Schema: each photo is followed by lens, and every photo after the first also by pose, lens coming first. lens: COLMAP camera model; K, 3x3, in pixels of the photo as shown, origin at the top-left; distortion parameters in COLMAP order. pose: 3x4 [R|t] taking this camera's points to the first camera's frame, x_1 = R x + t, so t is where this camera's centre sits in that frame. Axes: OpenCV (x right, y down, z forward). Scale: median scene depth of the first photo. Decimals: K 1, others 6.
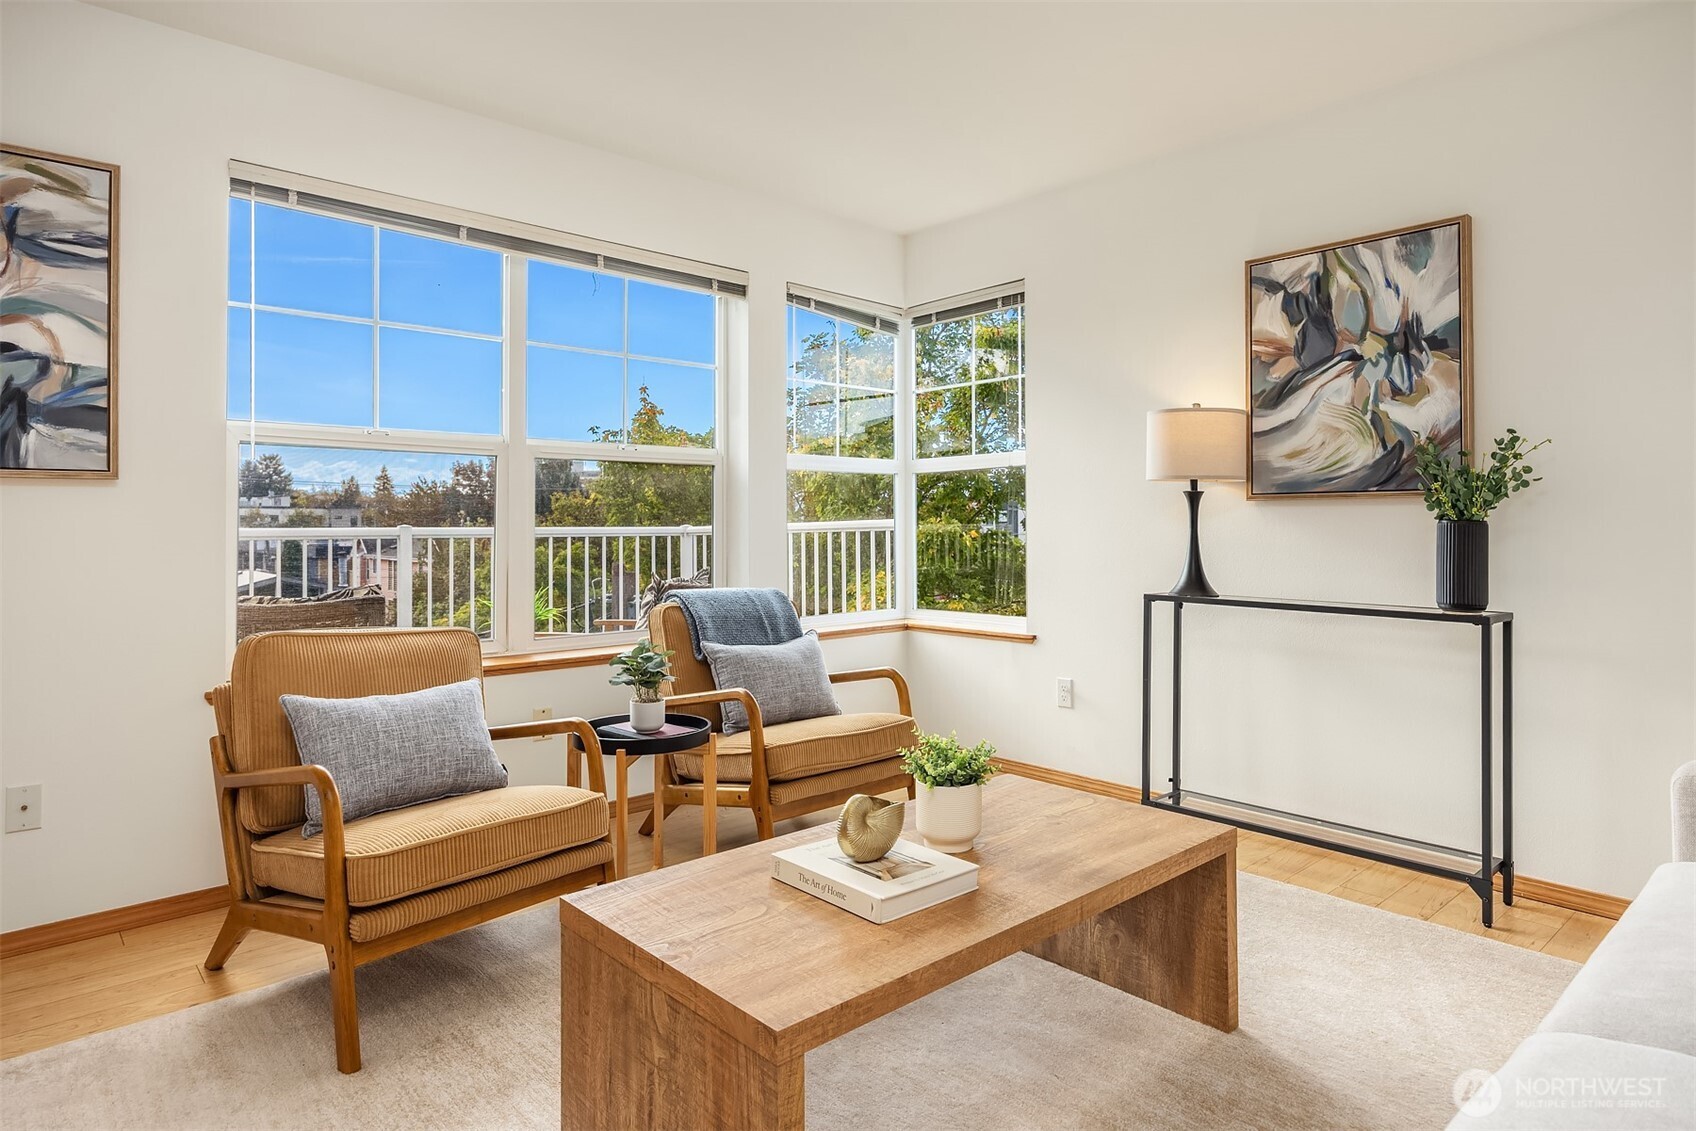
lens RADIAL K [[975.7, 0, 846.6], [0, 975.7, 504.3], [0, 0, 1]] dist [0.003703, -0.003734]
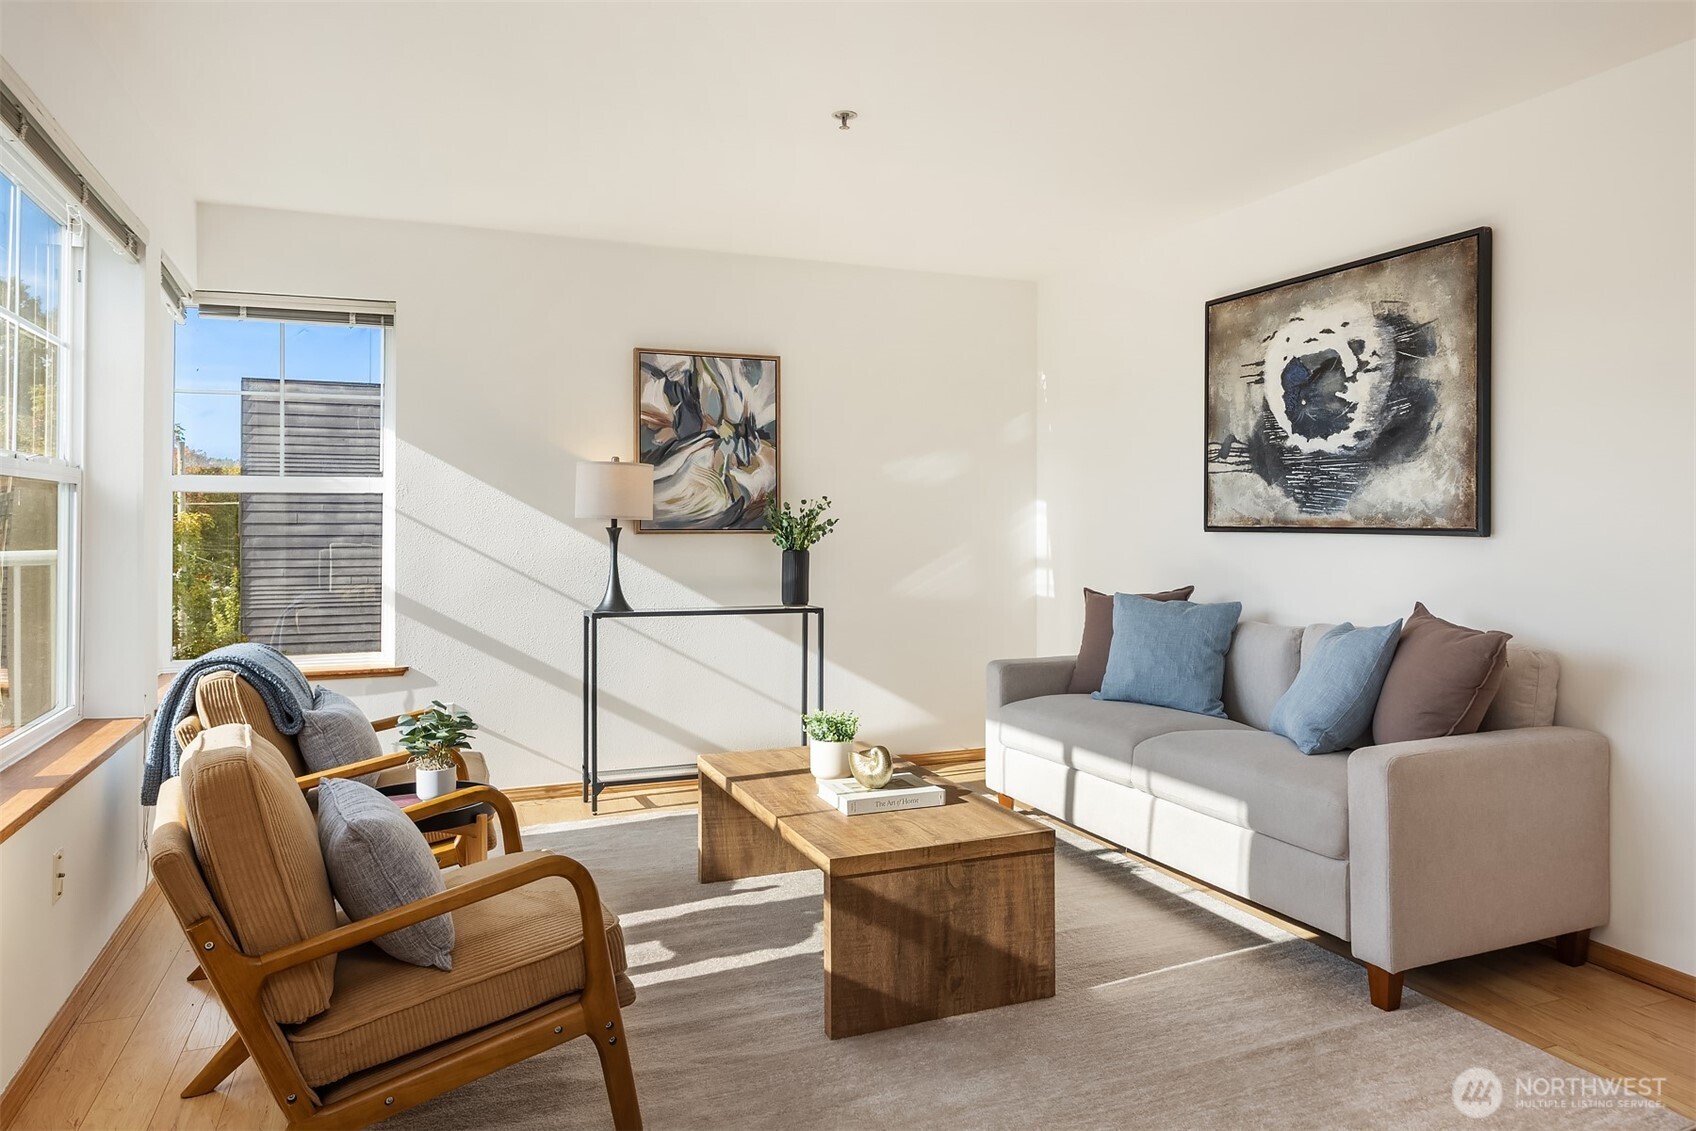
lens RADIAL K [[1096.7, 0, 863.0], [0, 1096.7, 513.1], [0, 0, 1]] dist [0.008627, -0.002077]
pose [[0.342840, 0.008737, 0.939353, -0.960665], [-0.020083, 0.999796, -0.001970, -0.040210], [-0.939179, -0.018189, 0.342945, 0.252631]]
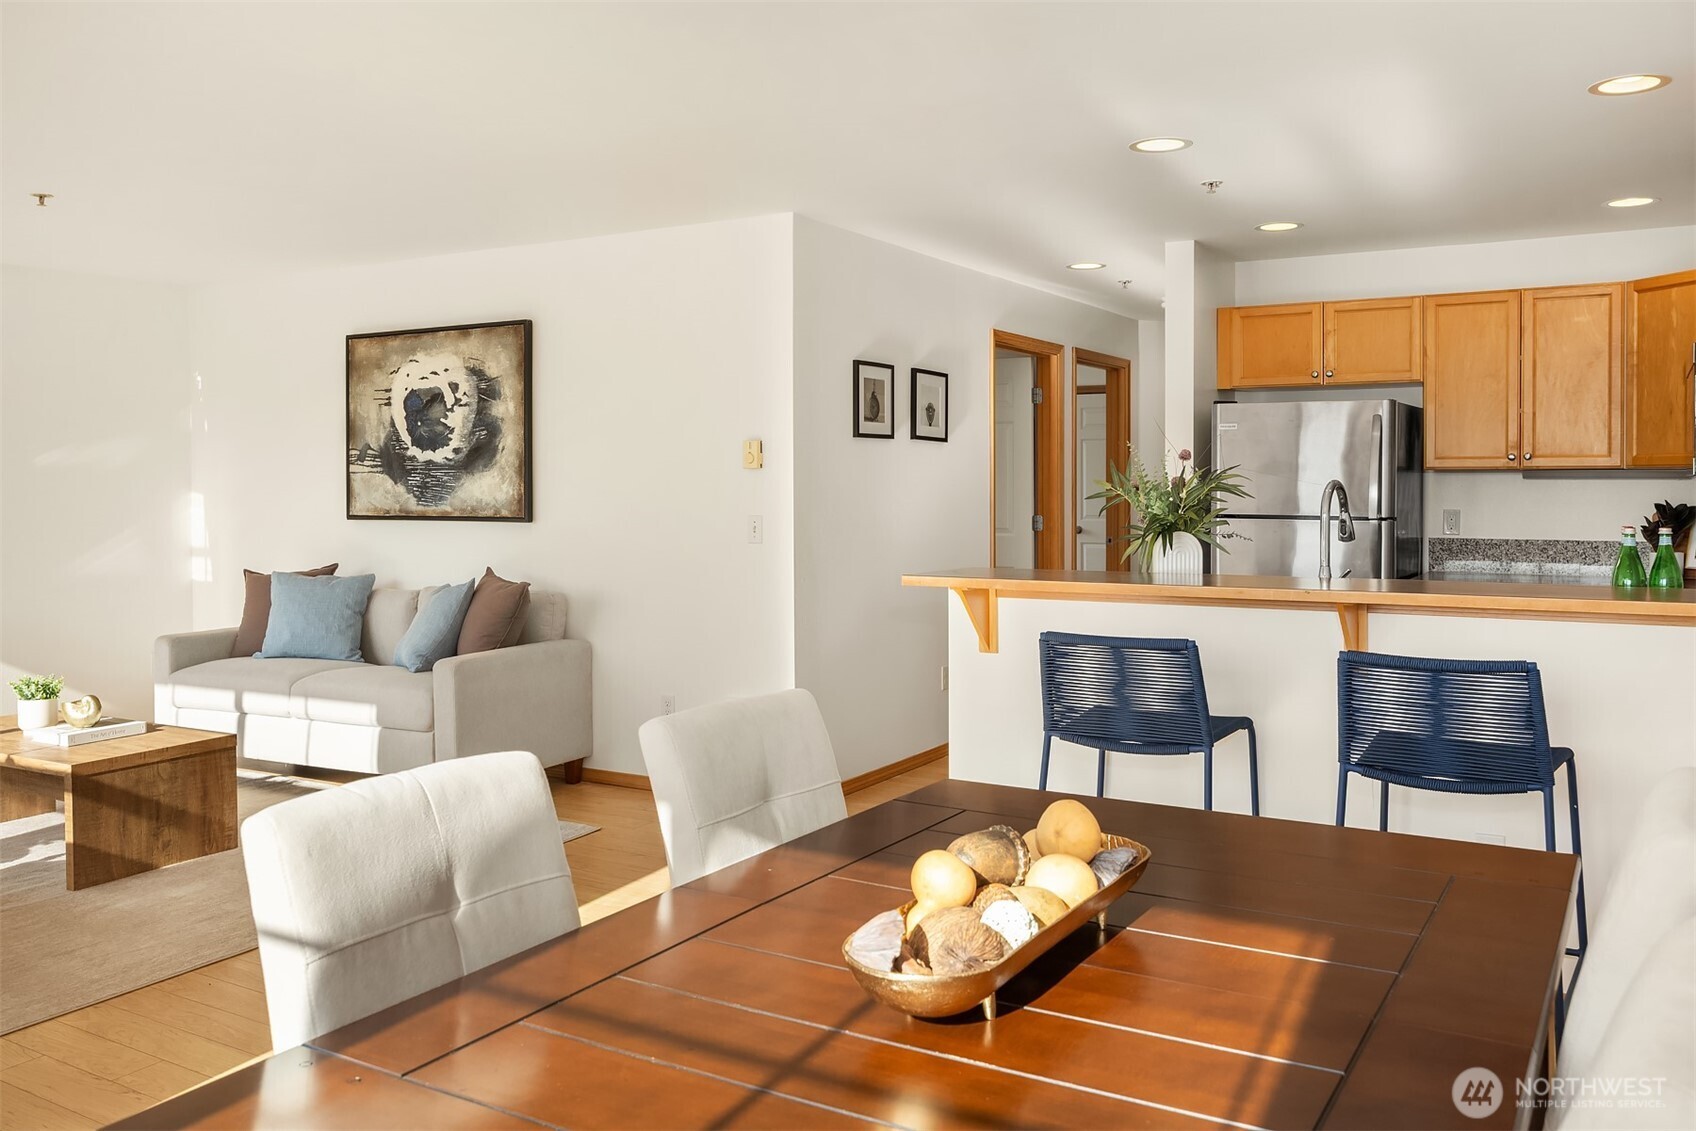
lens RADIAL K [[1367.0, 0, 856.2], [0, 1367.0, 487.2], [0, 0, 1]] dist [-0.012269, 0.008819]
pose [[-0.288428, 0.000081, 0.957502, -1.861774], [-0.008288, 0.999962, -0.002581, -0.083593], [-0.957466, -0.008680, -0.288417, 0.169569]]
